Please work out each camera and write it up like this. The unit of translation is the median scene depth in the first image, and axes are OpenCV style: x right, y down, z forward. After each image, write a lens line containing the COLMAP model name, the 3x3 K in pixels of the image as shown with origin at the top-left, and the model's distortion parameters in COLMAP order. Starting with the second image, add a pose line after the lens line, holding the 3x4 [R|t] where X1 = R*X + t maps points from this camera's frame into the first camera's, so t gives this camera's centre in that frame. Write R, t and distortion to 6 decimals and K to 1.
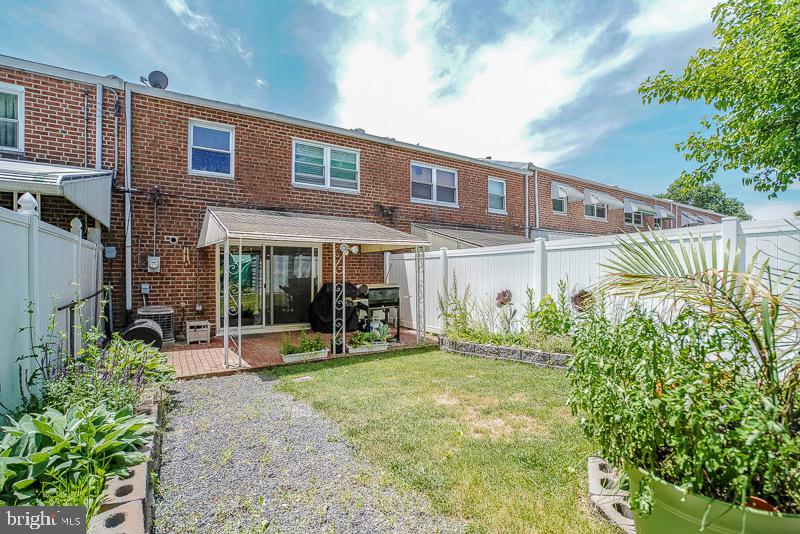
lens RADIAL K [[375.8, 0, 399.1], [0, 375.8, 273.4], [0, 0, 1]] dist [-0.026725, 0.013149]
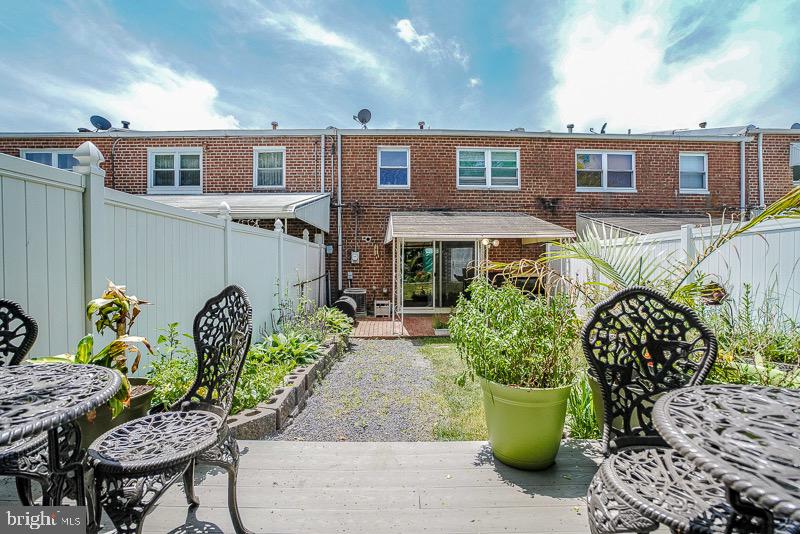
lens RADIAL K [[375.8, 0, 401.8], [0, 375.8, 267.4], [0, 0, 1]] dist [-0.026725, 0.013149]
pose [[0.868890, 0.001994, -0.495001, 0.158515], [0.002189, 0.999967, 0.007872, 0.000267], [0.495001, -0.007923, 0.868857, -0.107091]]
